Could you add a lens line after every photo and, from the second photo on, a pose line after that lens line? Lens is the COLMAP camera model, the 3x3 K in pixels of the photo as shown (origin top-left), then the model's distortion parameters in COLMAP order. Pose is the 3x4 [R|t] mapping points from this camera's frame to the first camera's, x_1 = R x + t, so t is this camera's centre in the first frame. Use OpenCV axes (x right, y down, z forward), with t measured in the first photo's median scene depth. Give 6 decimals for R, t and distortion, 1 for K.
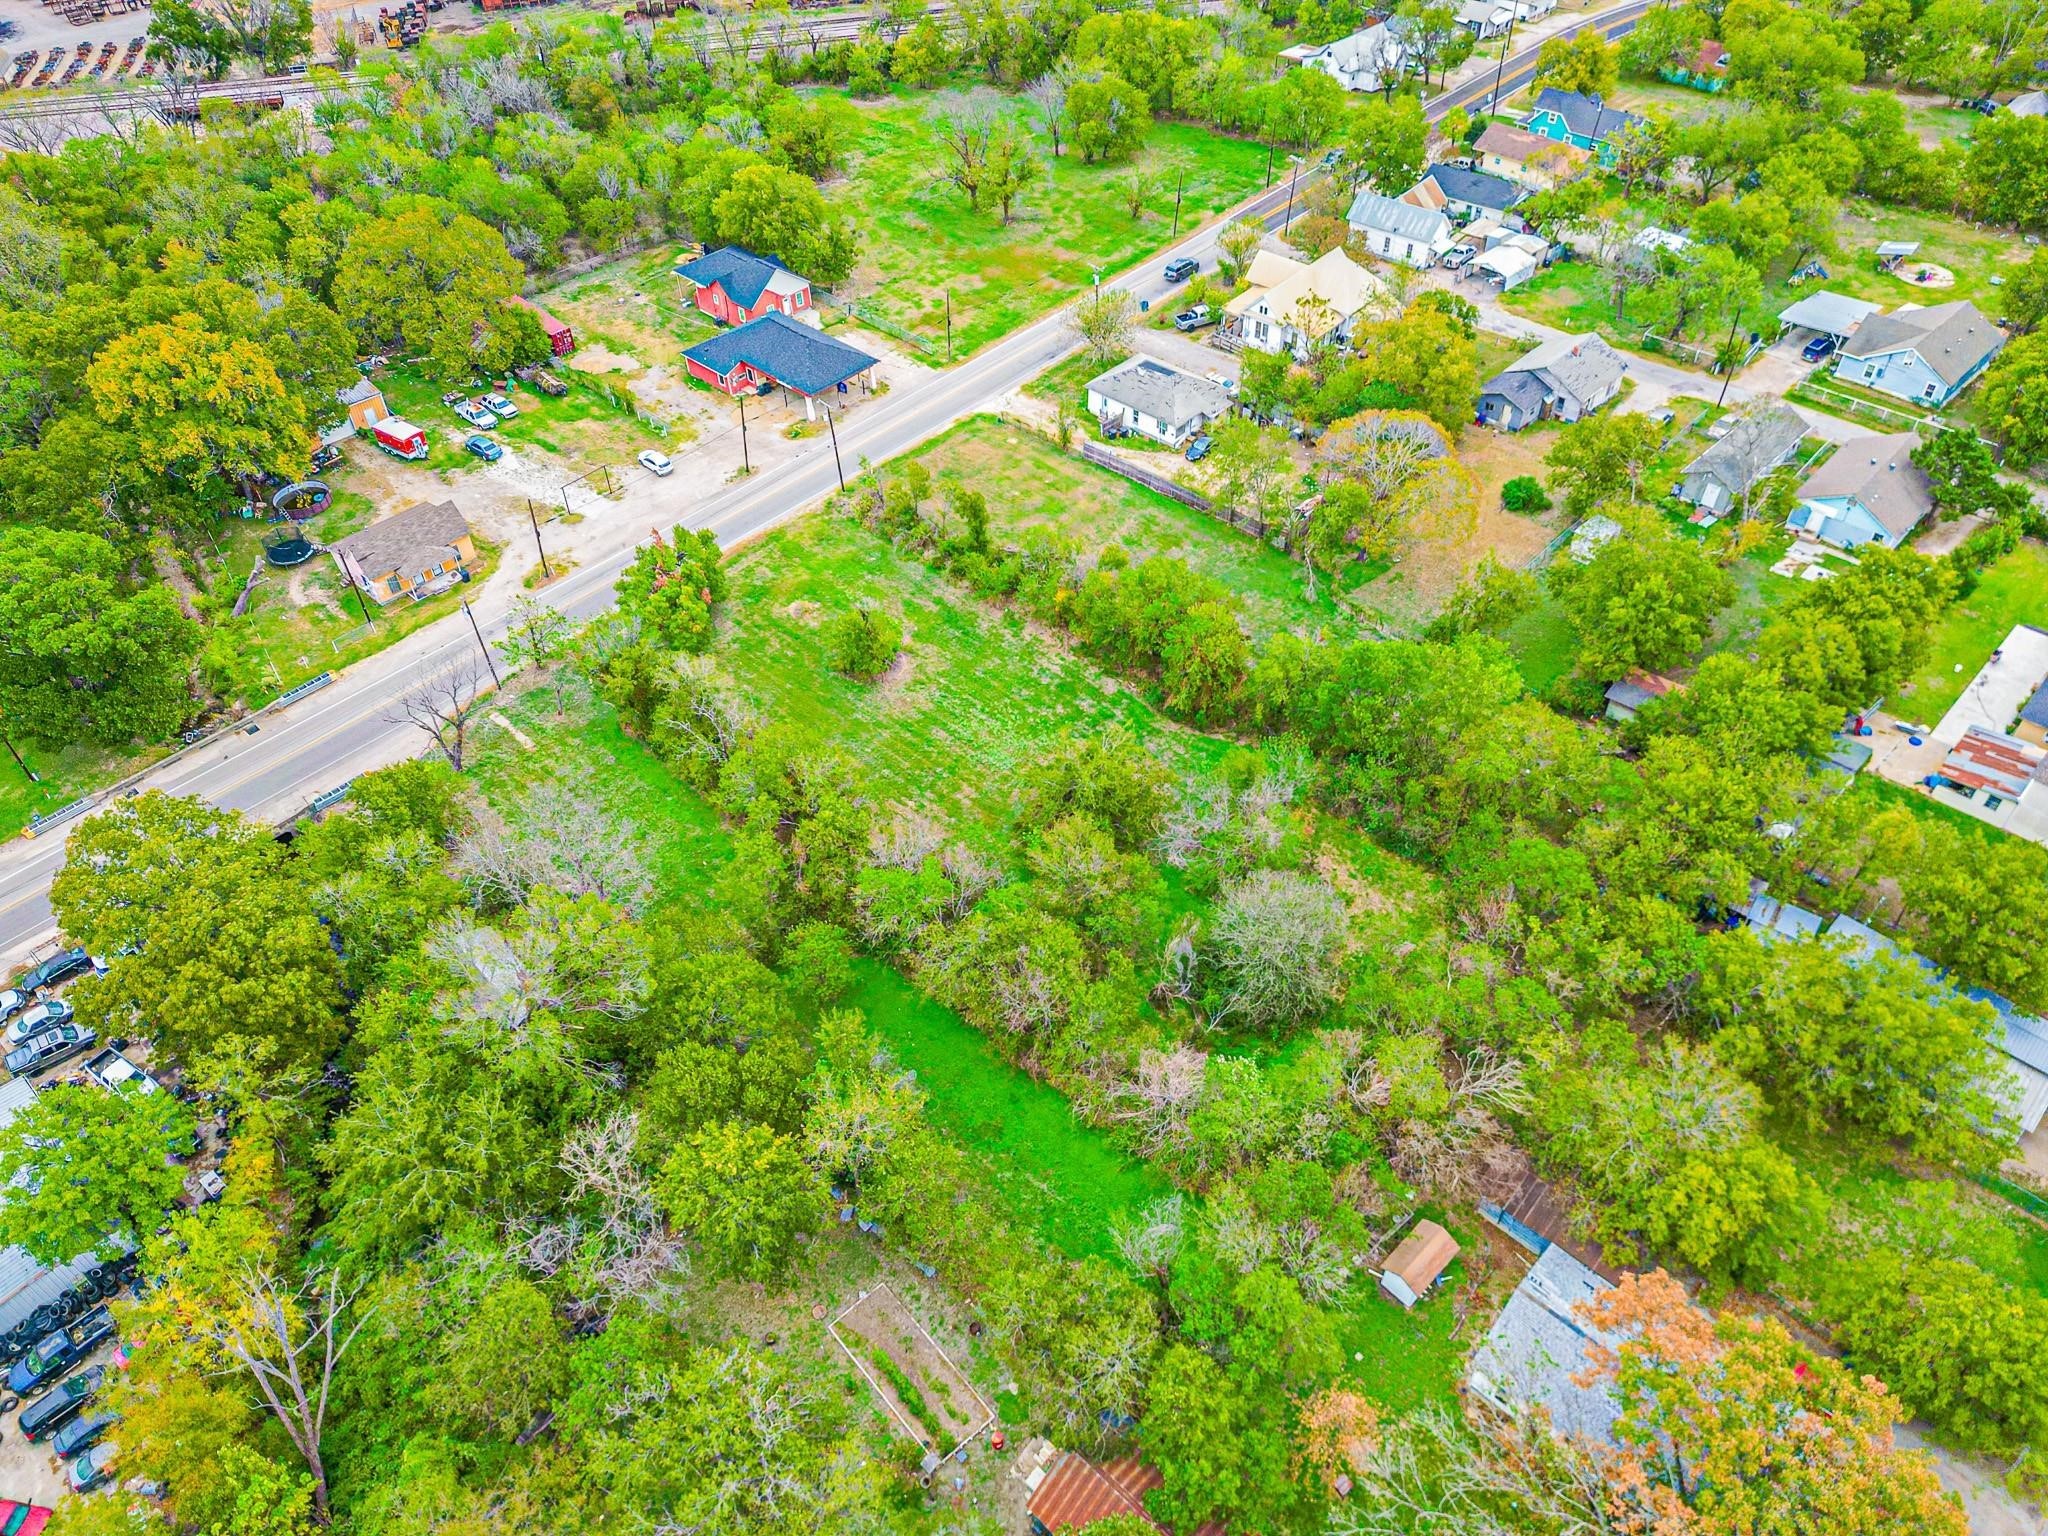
lens RADIAL K [[1439.8, 0, 1025.7], [0, 1439.8, 759.8], [0, 0, 1]] dist [0.078138, -0.079051]
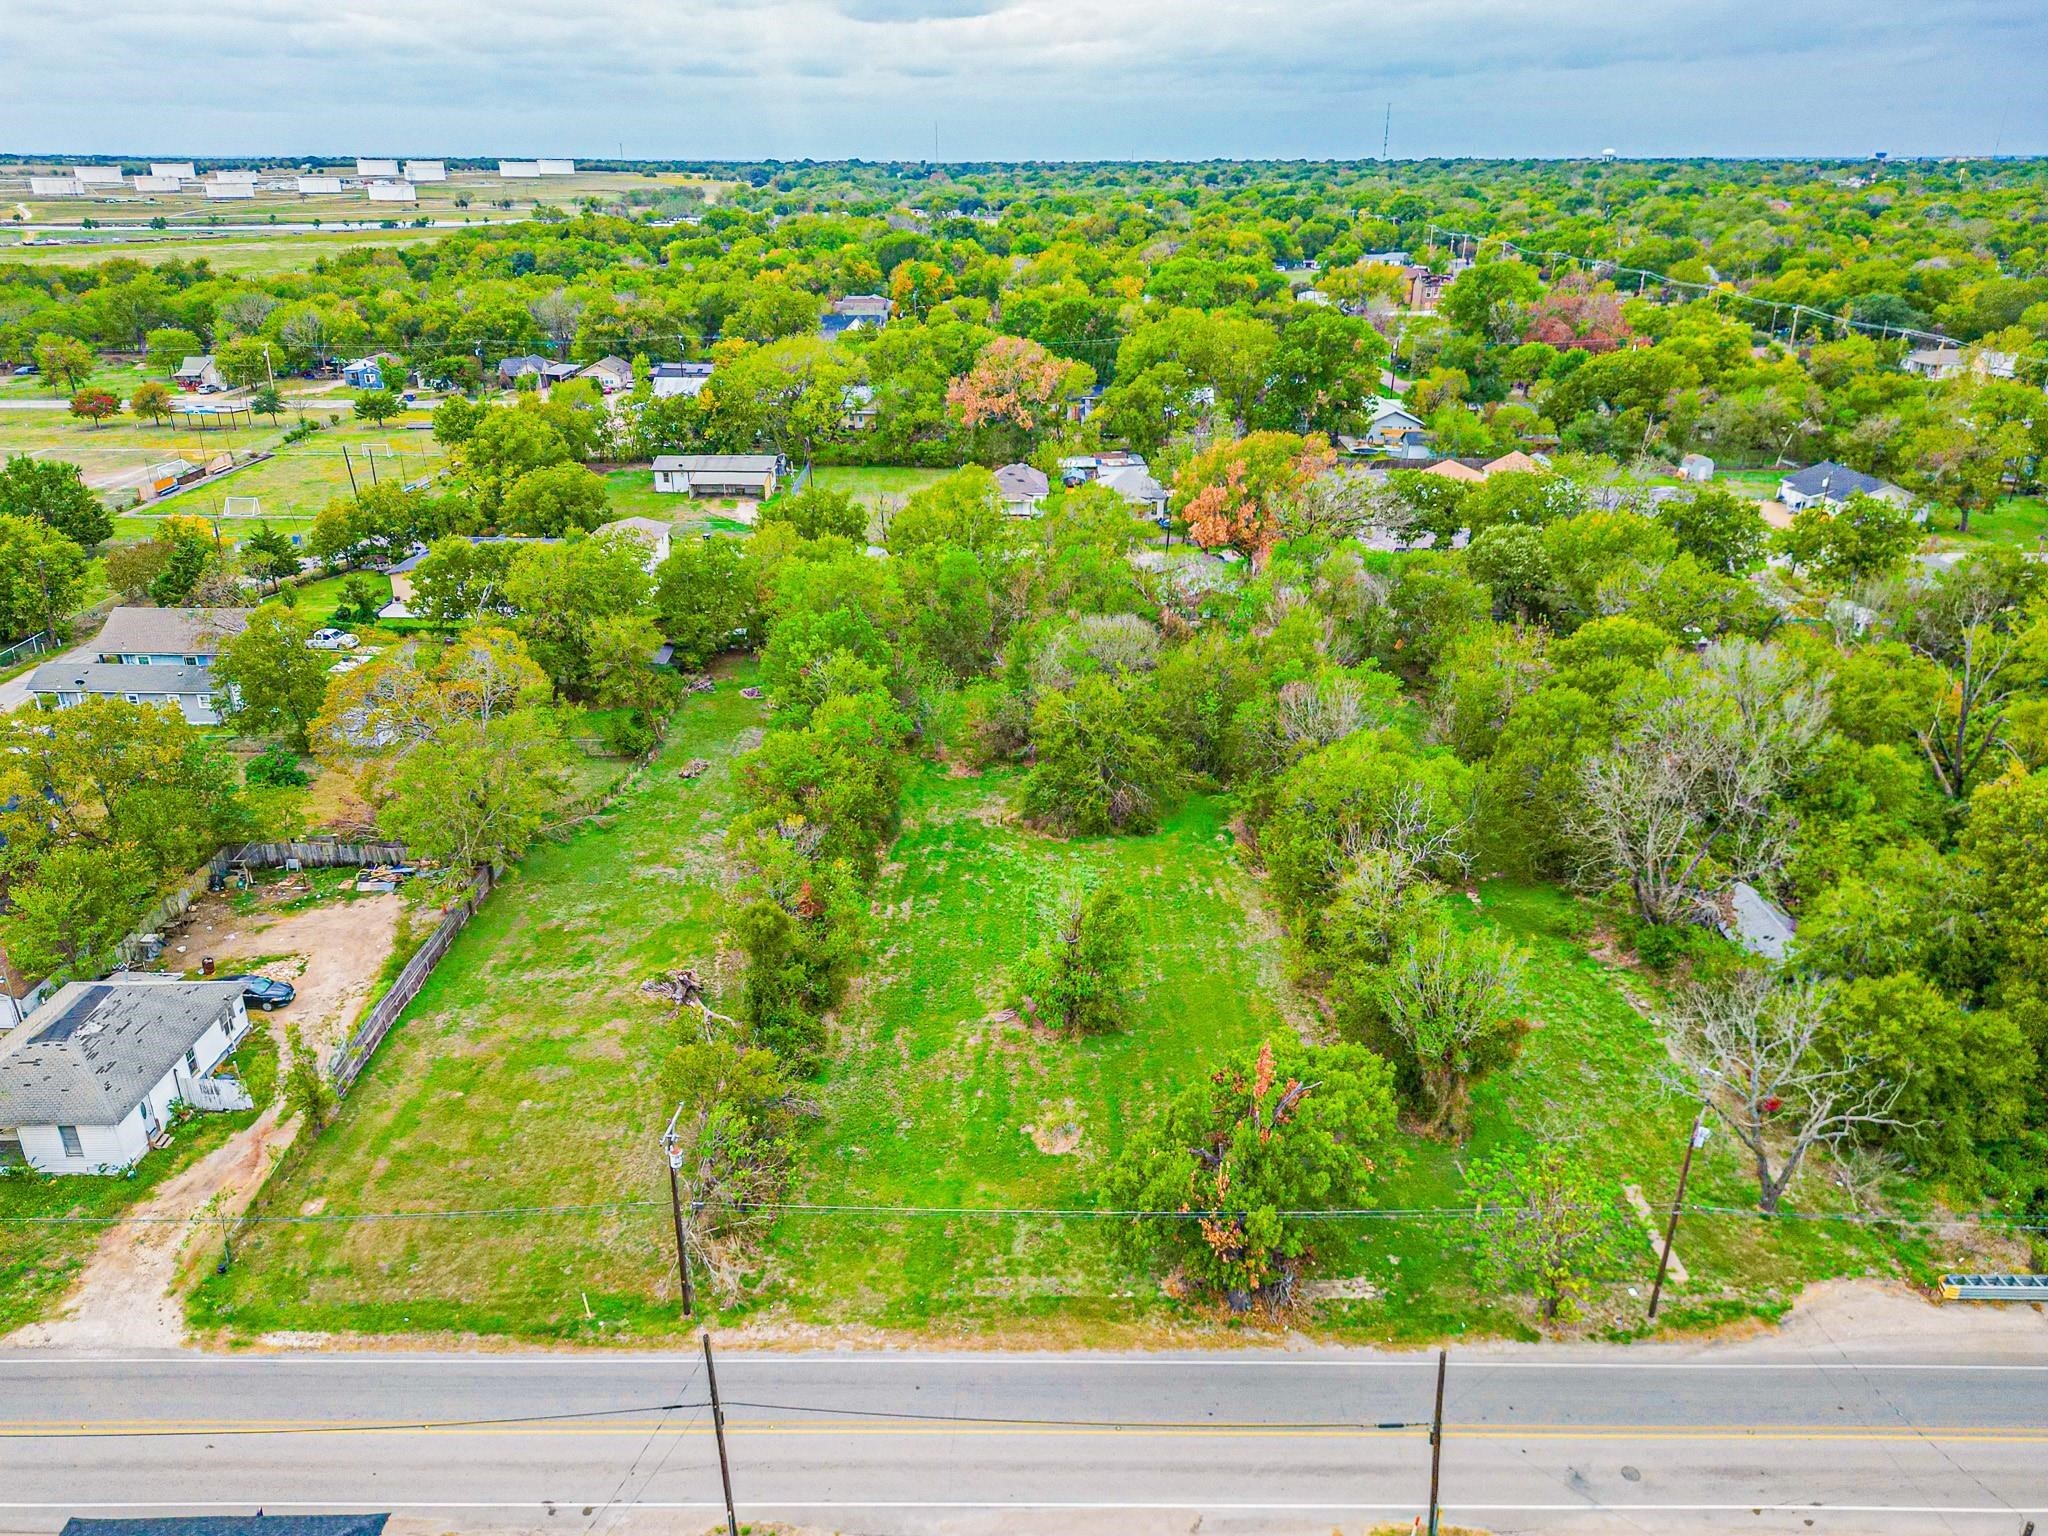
lens RADIAL K [[1445.5, 0, 1024.7], [0, 1445.5, 755.0], [0, 0, 1]] dist [0.076617, -0.076389]
pose [[-0.683903, -0.259709, 0.681783, -0.421708], [0.513354, 0.492715, 0.702638, -0.492376], [-0.518406, 0.830532, -0.203647, 0.881450]]
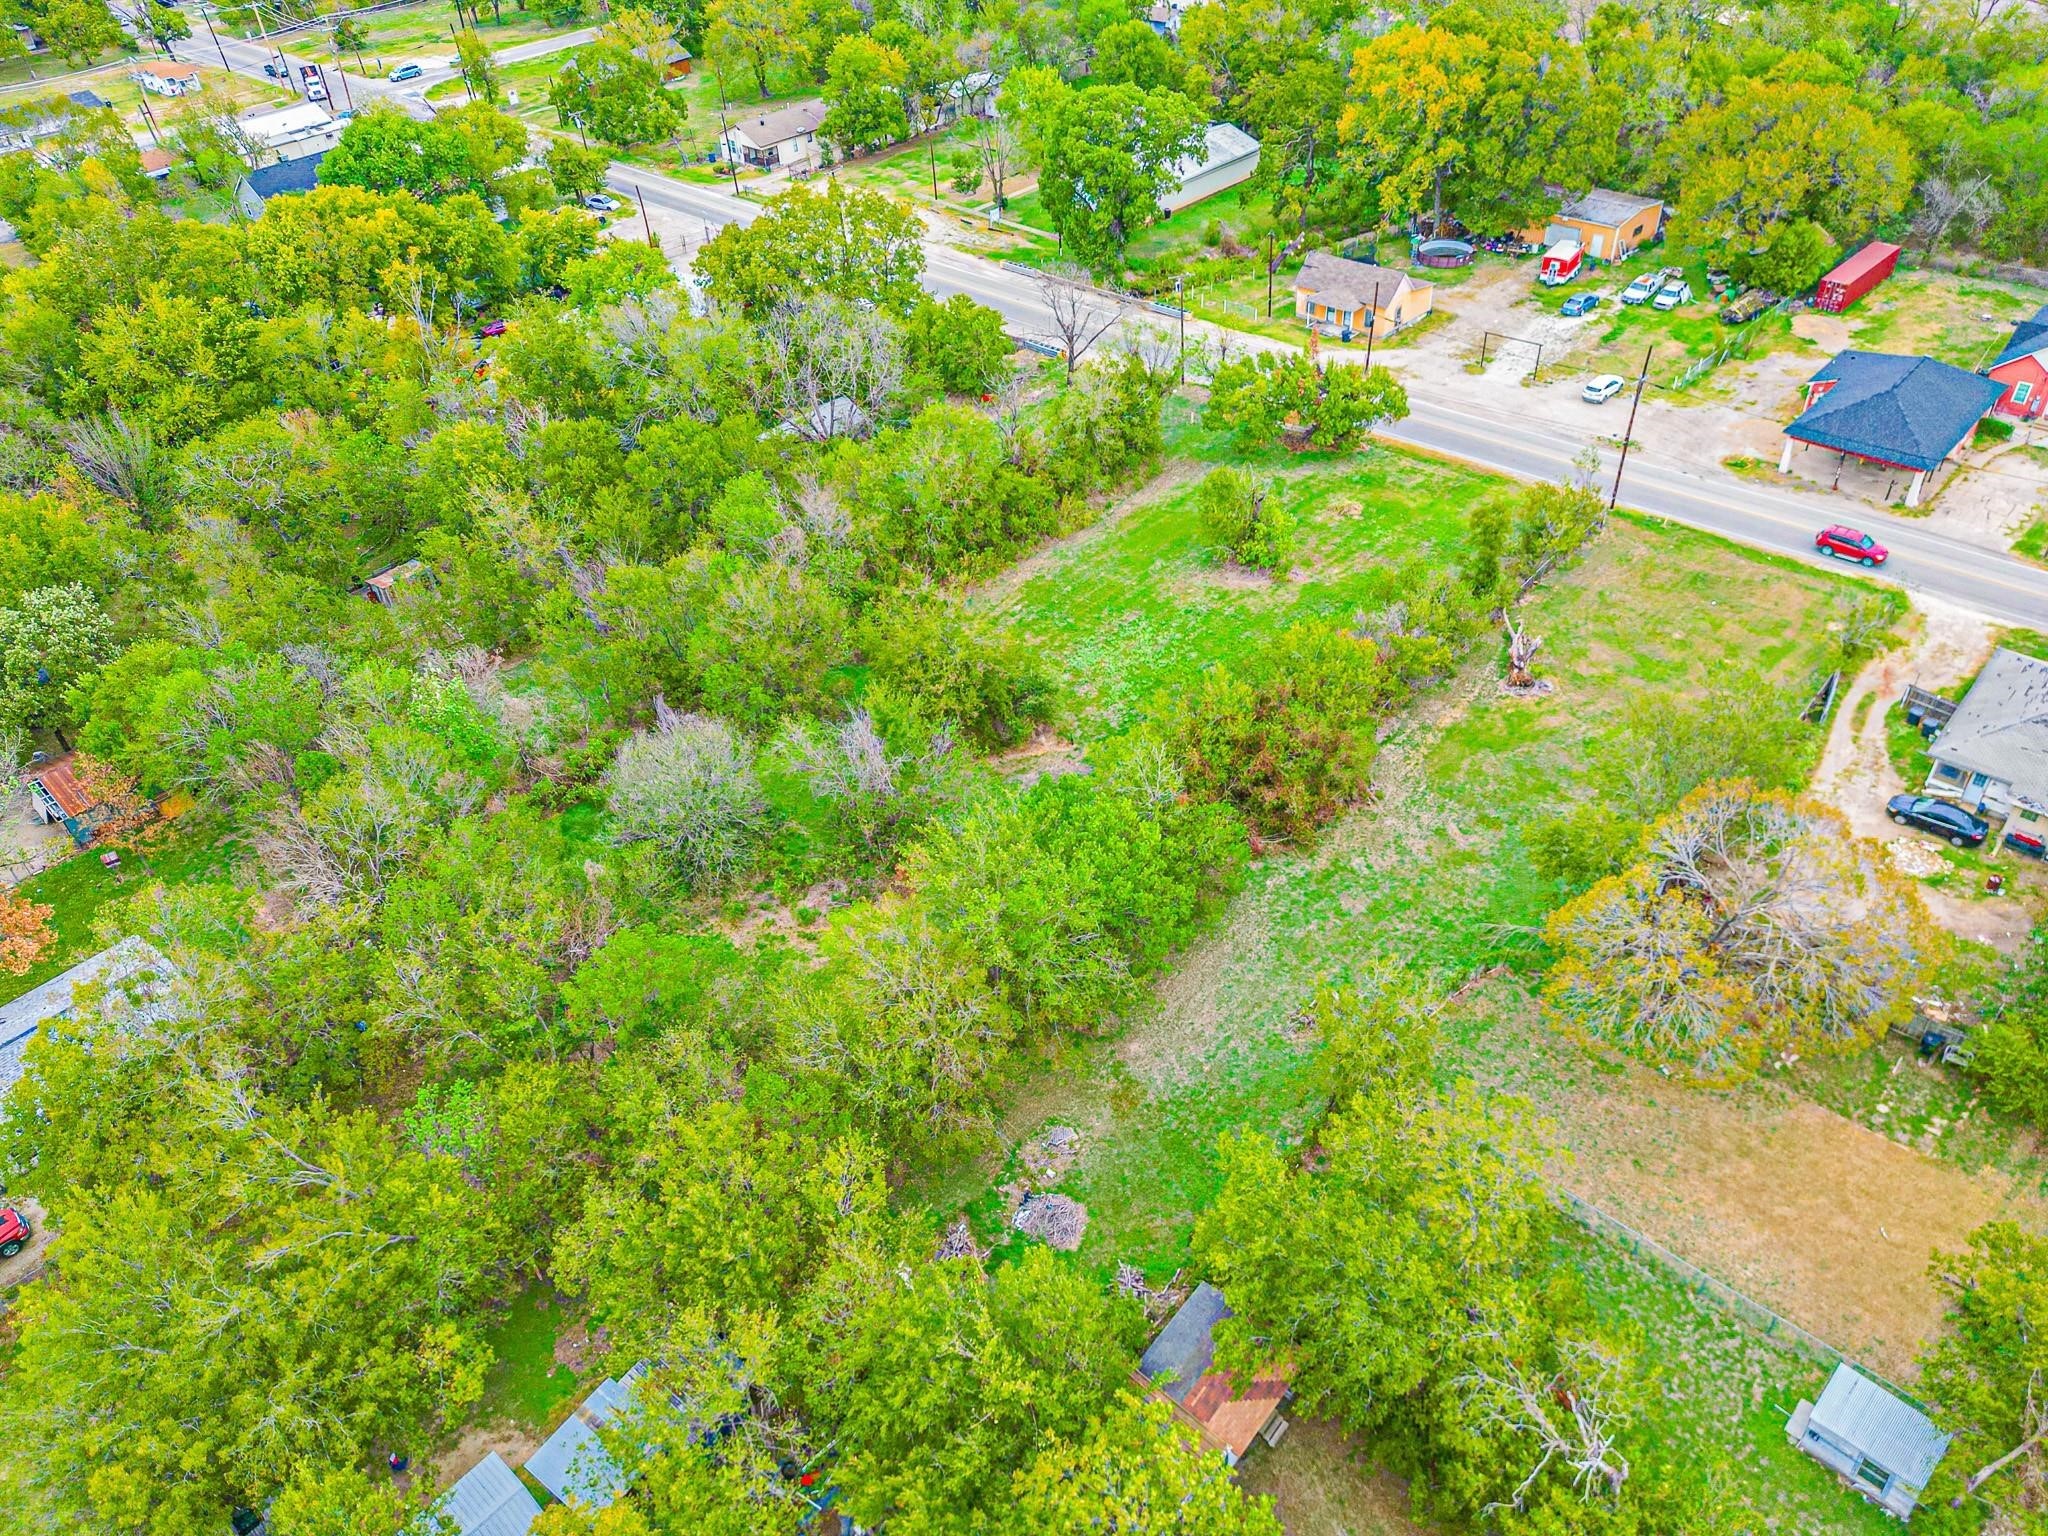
lens RADIAL K [[1433.0, 0, 1025.3], [0, 1433.0, 763.0], [0, 0, 1]] dist [0.078286, -0.077249]
pose [[0.007264, 0.644243, -0.764786, 0.510331], [-0.651635, 0.583169, 0.485062, -0.267603], [0.758498, 0.494838, 0.424048, 0.509653]]
